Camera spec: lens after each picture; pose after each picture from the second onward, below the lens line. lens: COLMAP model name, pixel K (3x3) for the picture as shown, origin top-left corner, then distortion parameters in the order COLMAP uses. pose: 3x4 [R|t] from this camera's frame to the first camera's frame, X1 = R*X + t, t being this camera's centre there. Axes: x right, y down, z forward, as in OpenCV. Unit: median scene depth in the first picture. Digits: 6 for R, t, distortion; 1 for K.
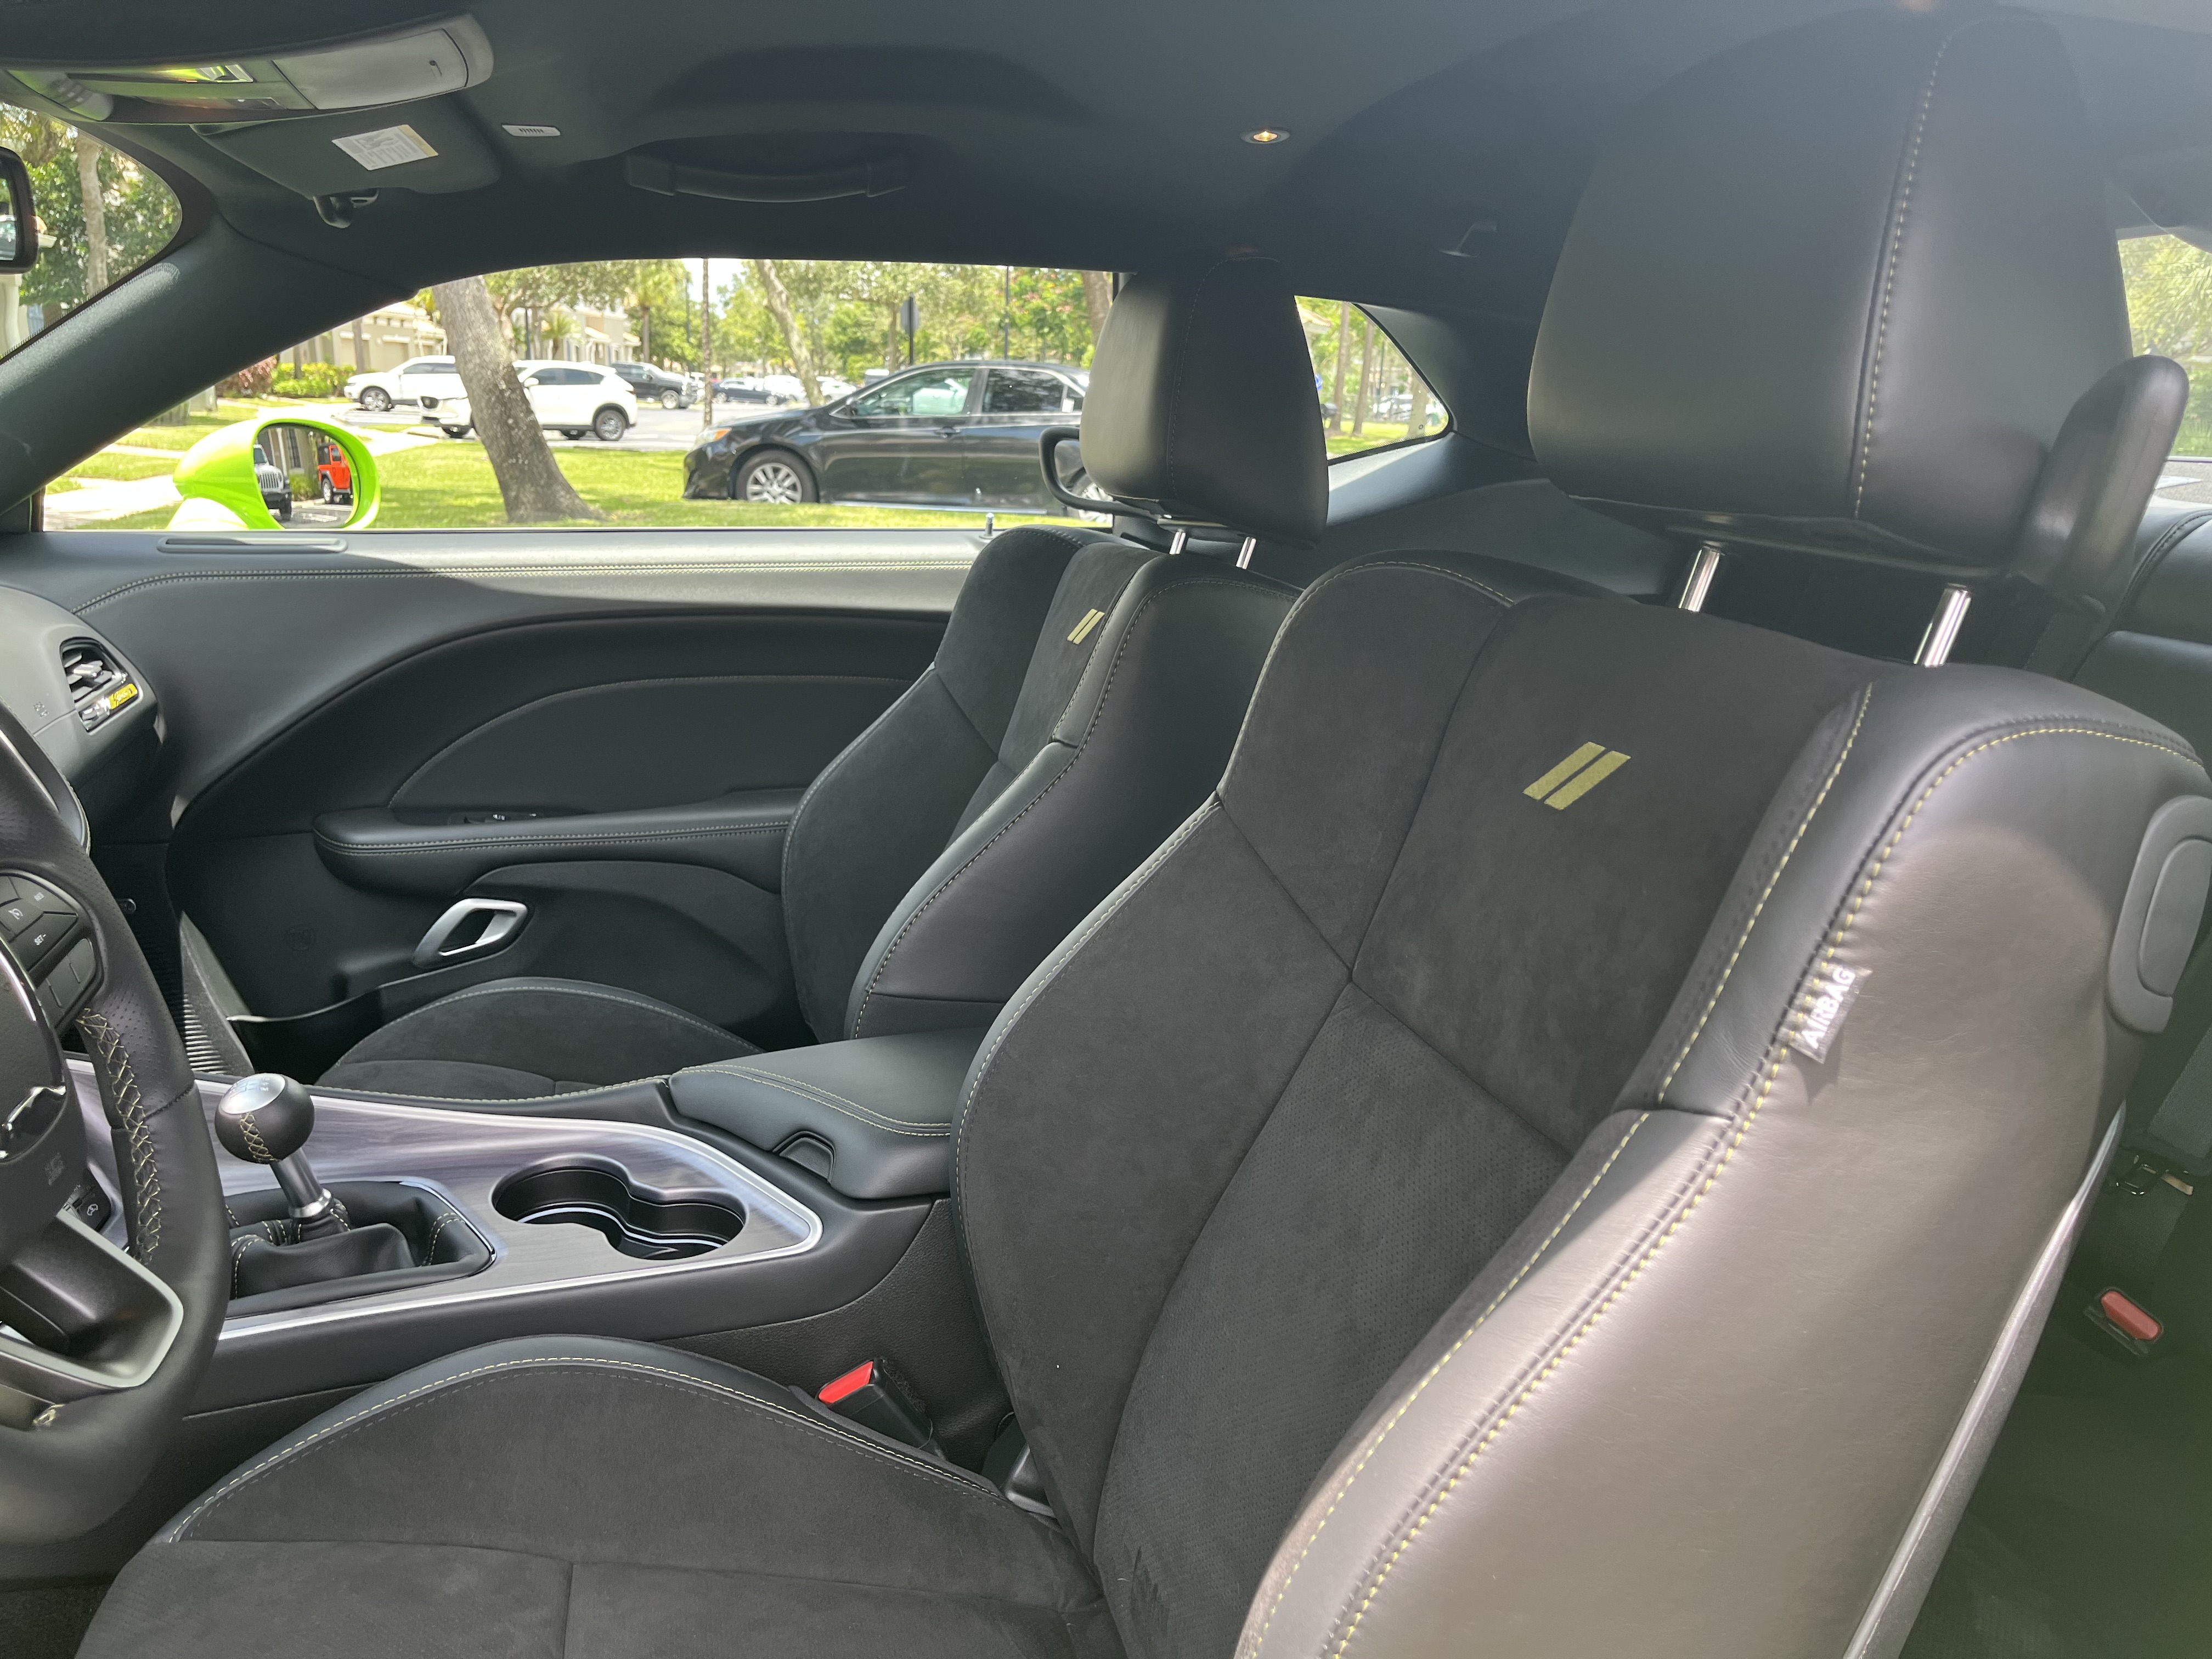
lens RADIAL K [[1703.4, 0, 1106.0], [0, 1703.4, 829.5], [0, 0, 1]] dist [0.081562, -0.106170]
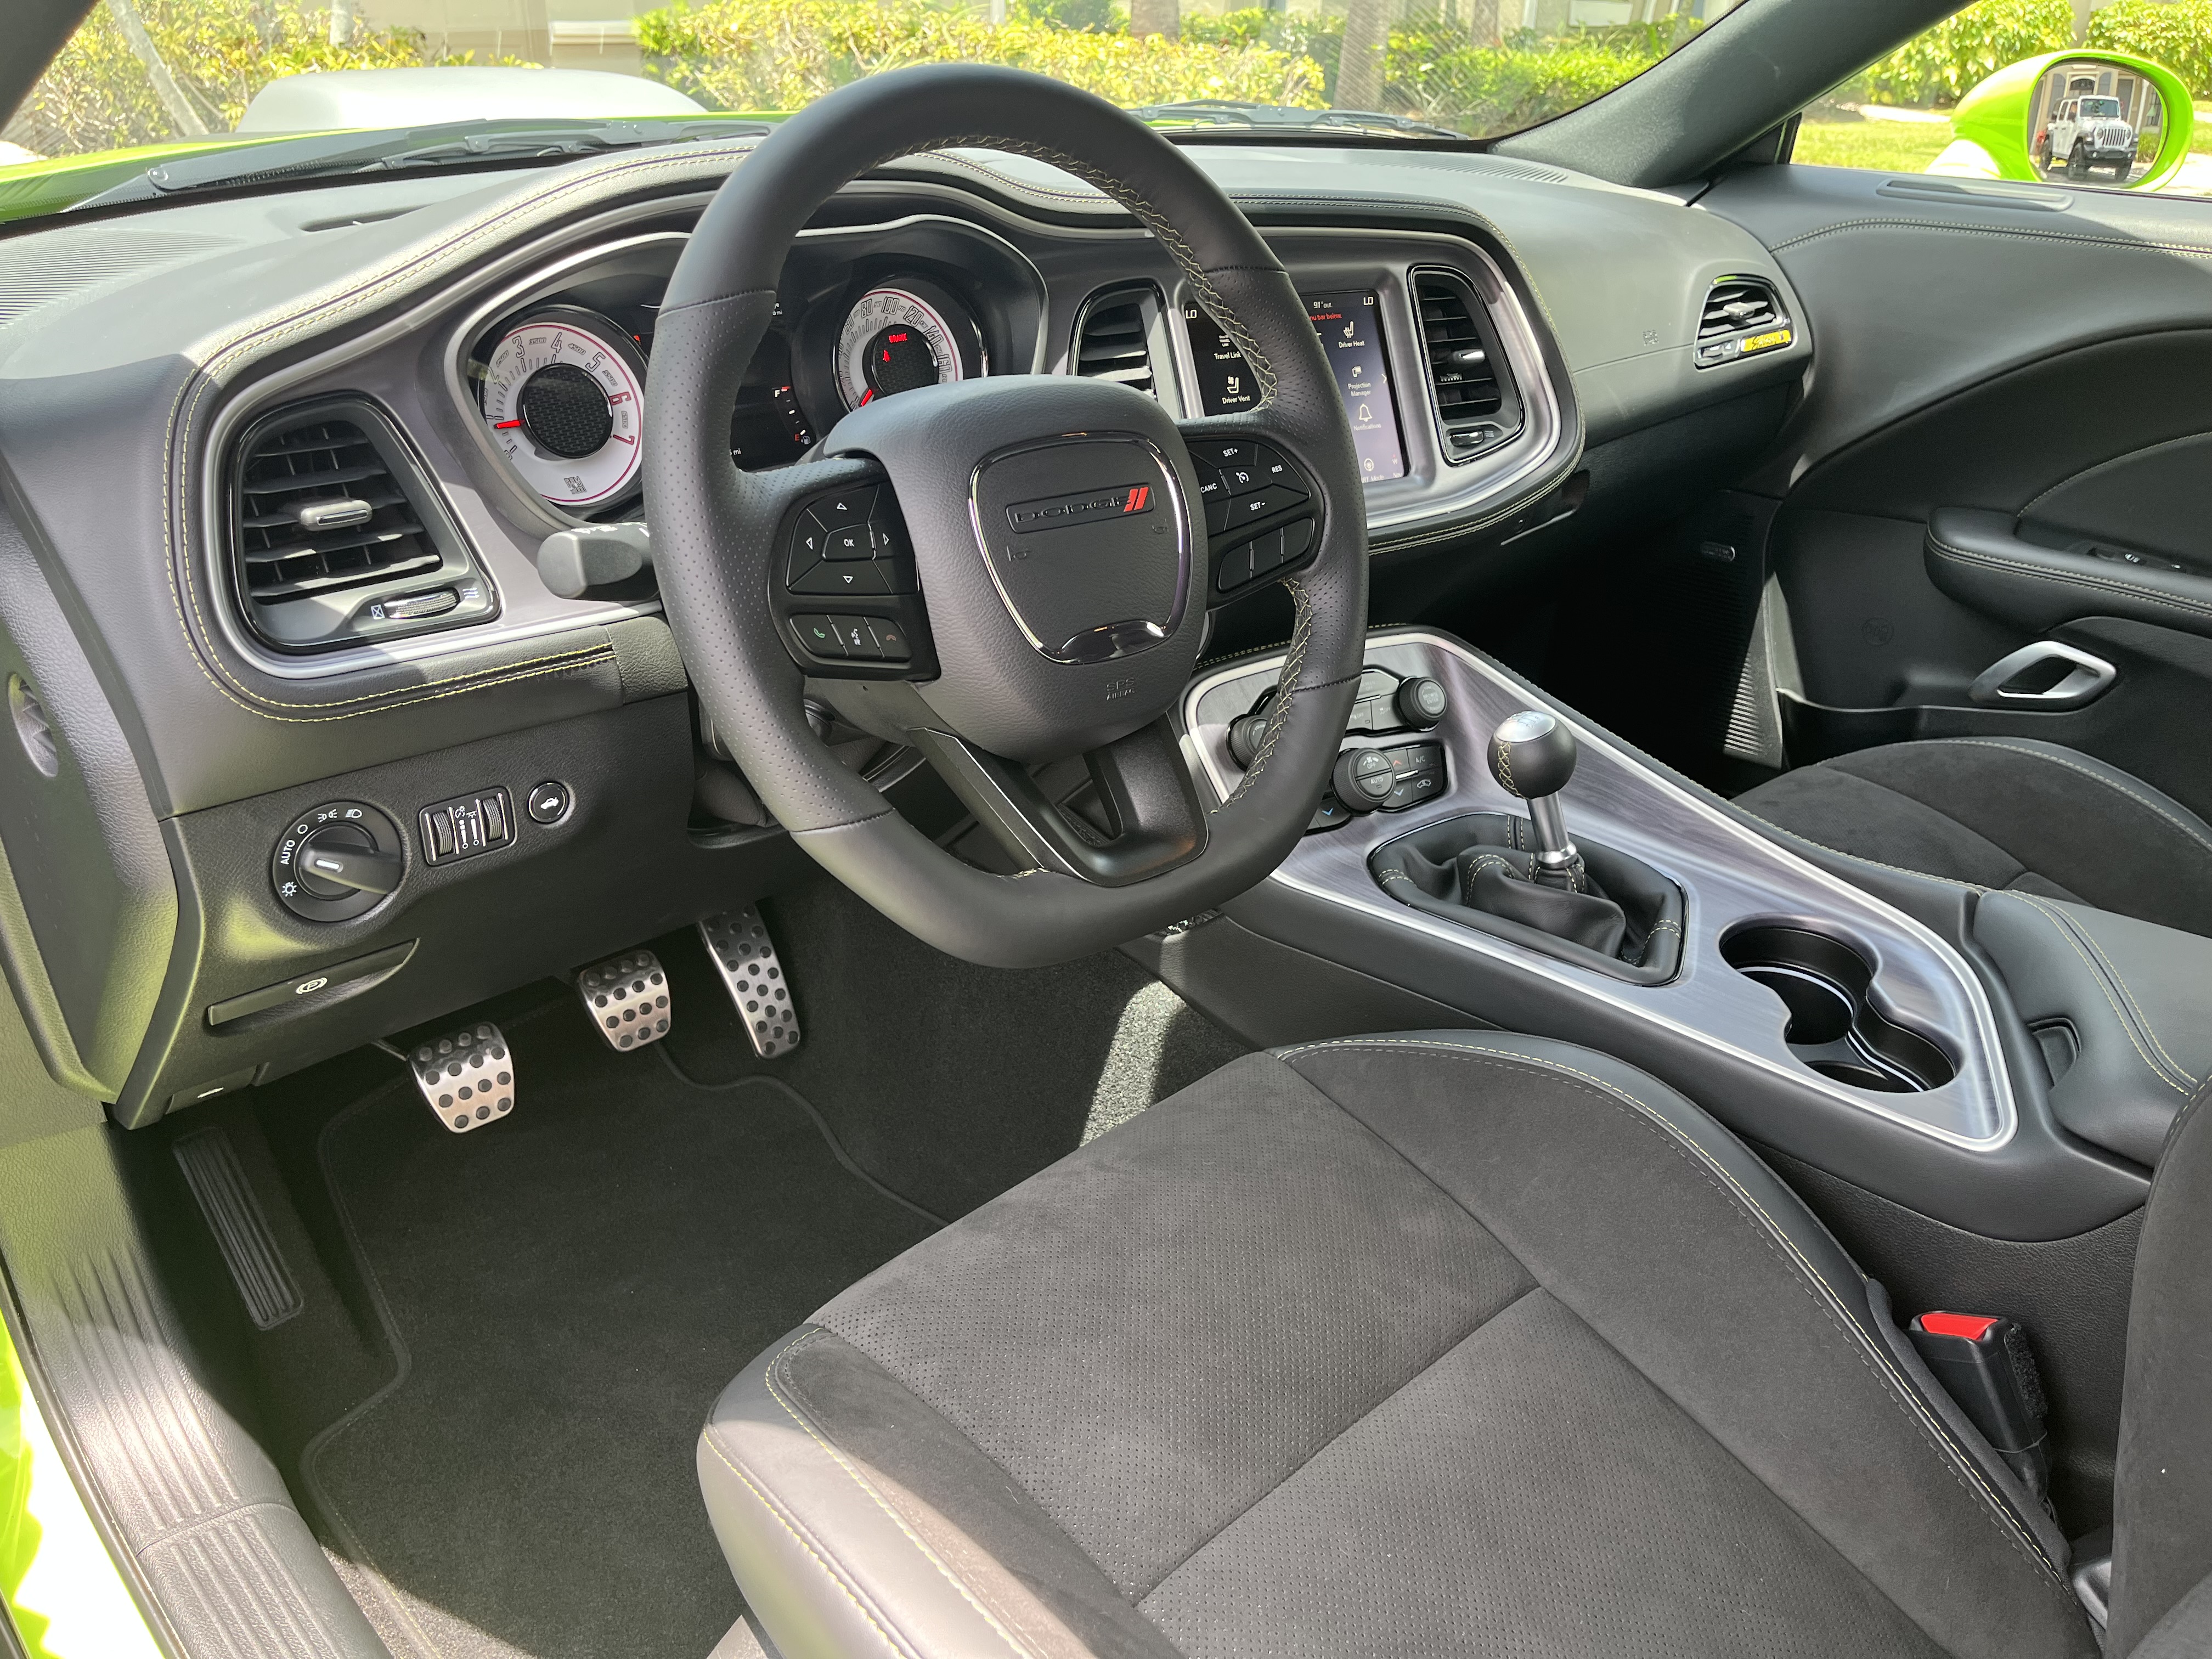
lens RADIAL K [[1703.4, 0, 1106.0], [0, 1703.4, 829.5], [0, 0, 1]] dist [0.081562, -0.106170]
pose [[0.478111, 0.371148, -0.796027, 0.134739], [-0.228176, 0.927696, 0.295491, -0.021399], [0.848142, 0.040356, 0.528229, 0.154455]]
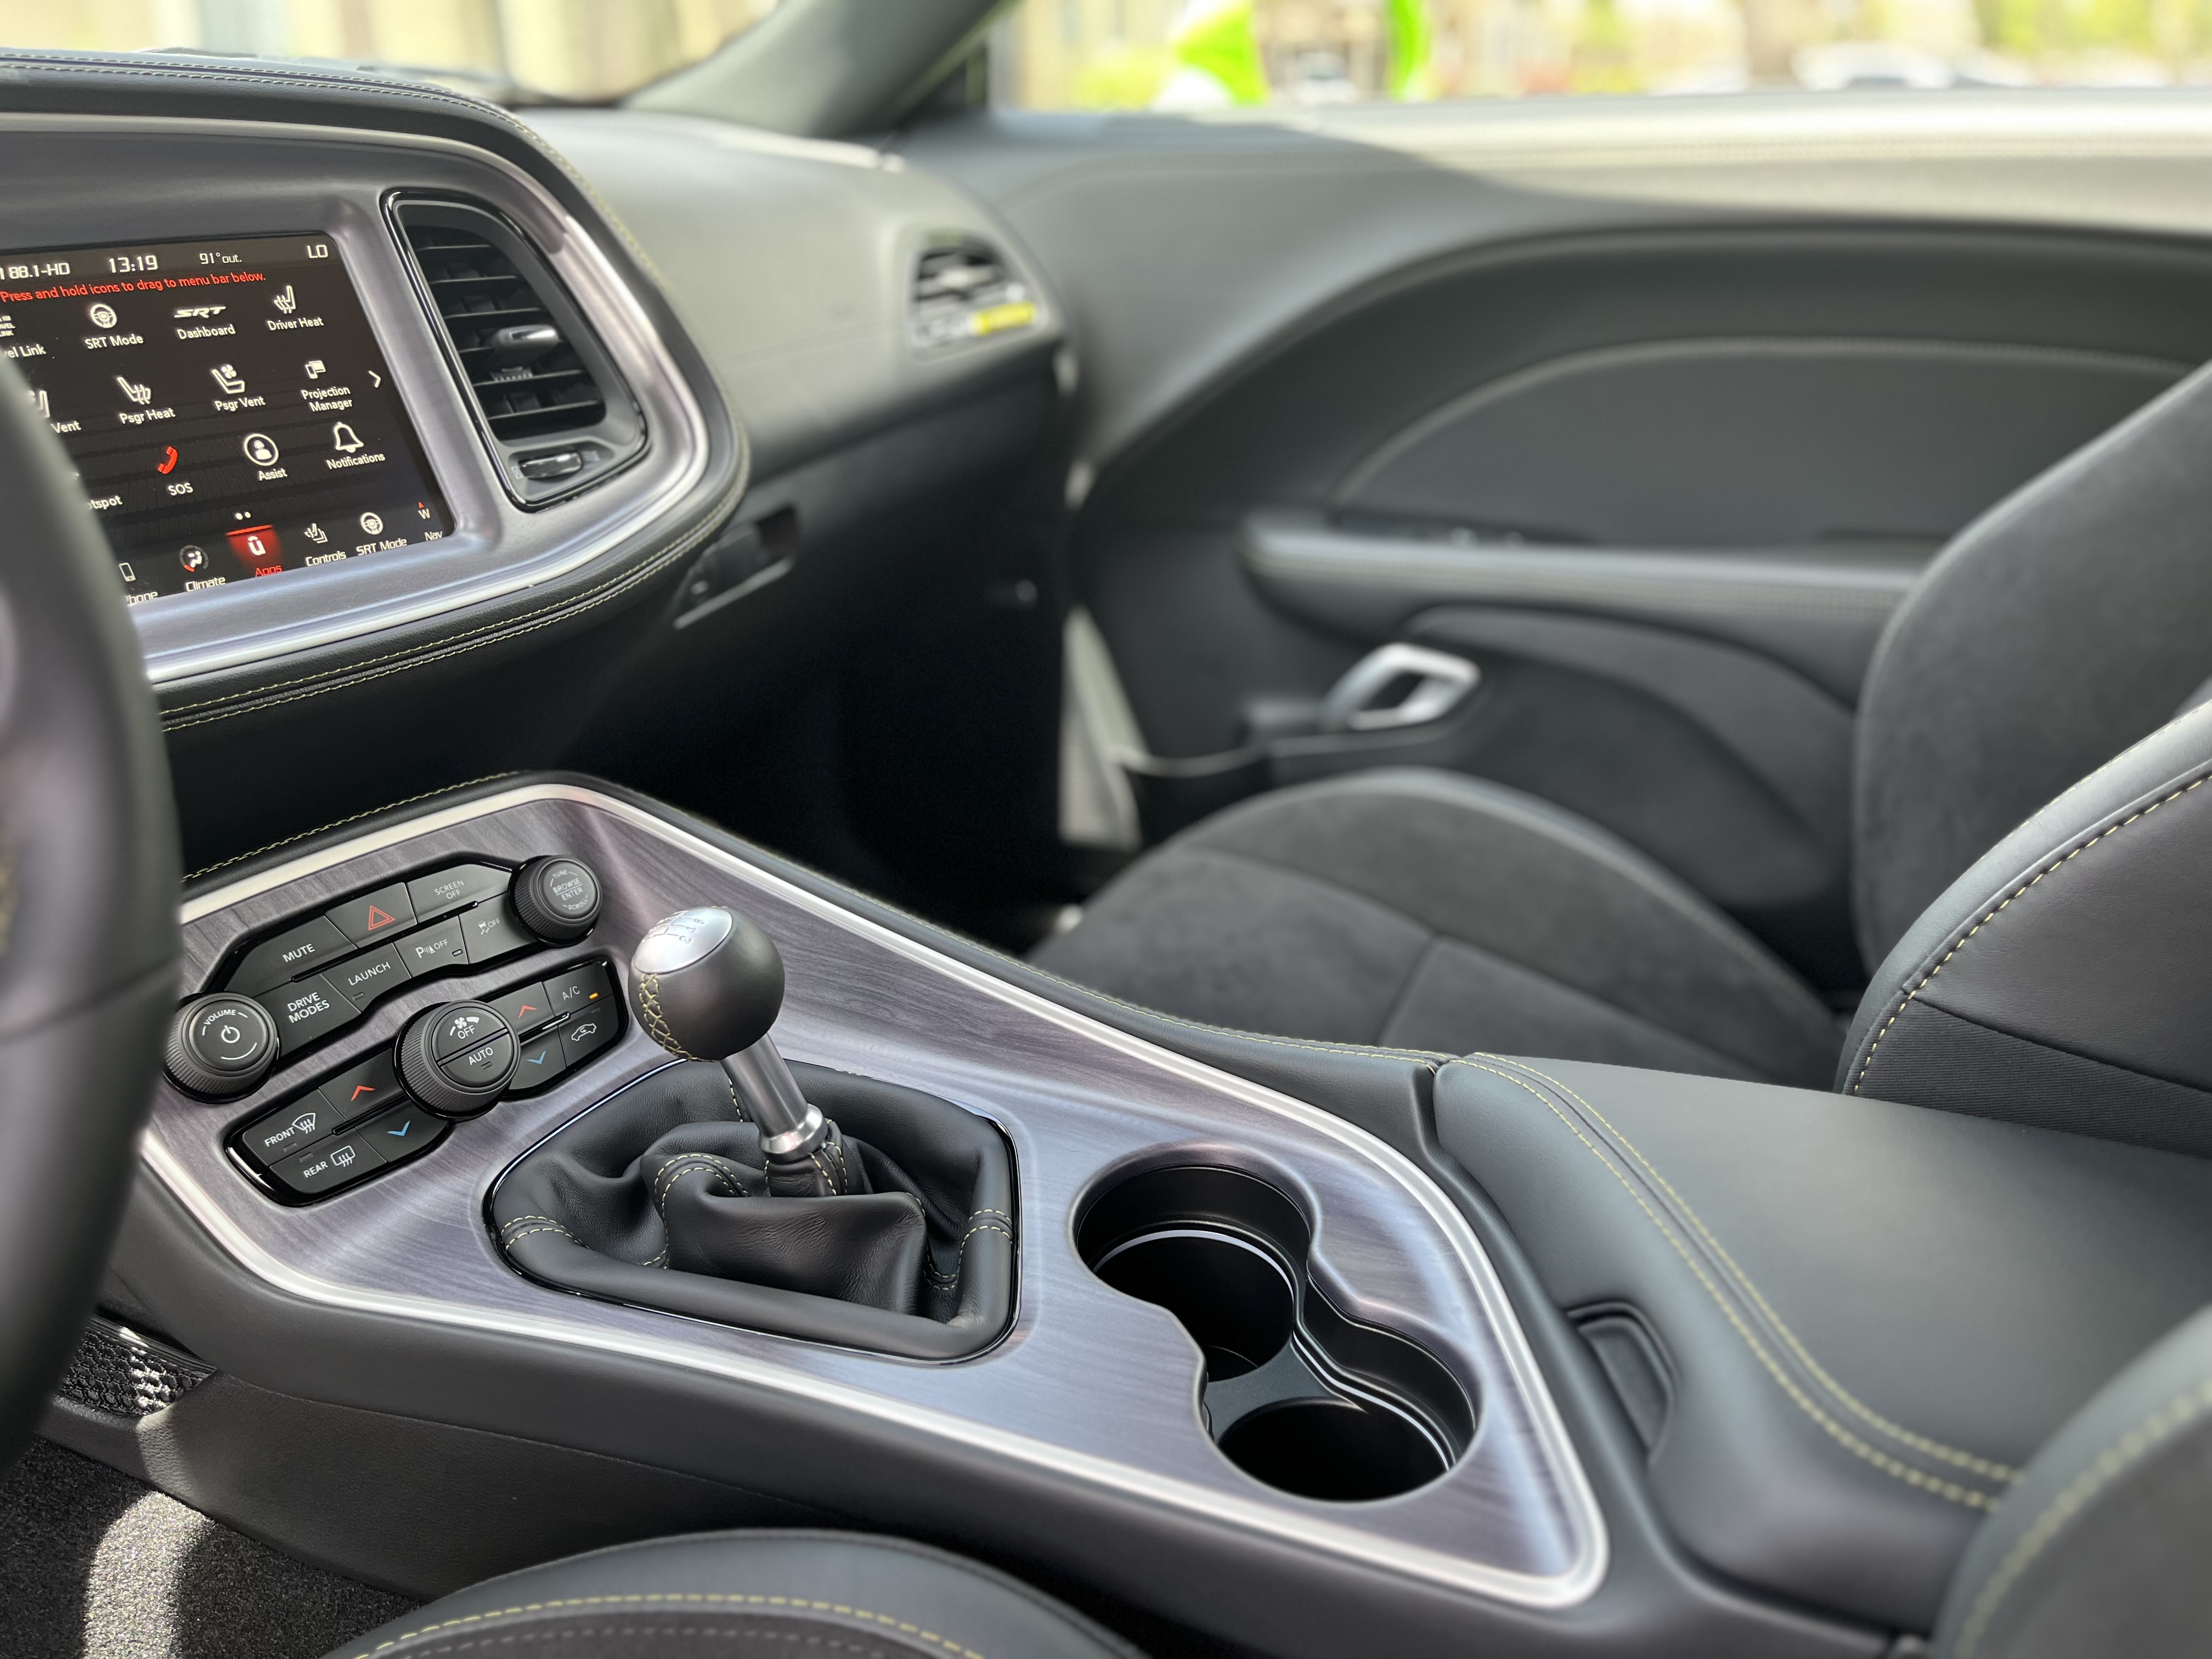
lens RADIAL K [[1703.4, 0, 1106.0], [0, 1703.4, 829.5], [0, 0, 1]] dist [0.081562, -0.106170]
pose [[0.773034, 0.216486, -0.596282, -0.030257], [-0.126140, 0.973654, 0.189964, -0.006354], [0.621697, -0.071634, 0.779975, 0.393144]]
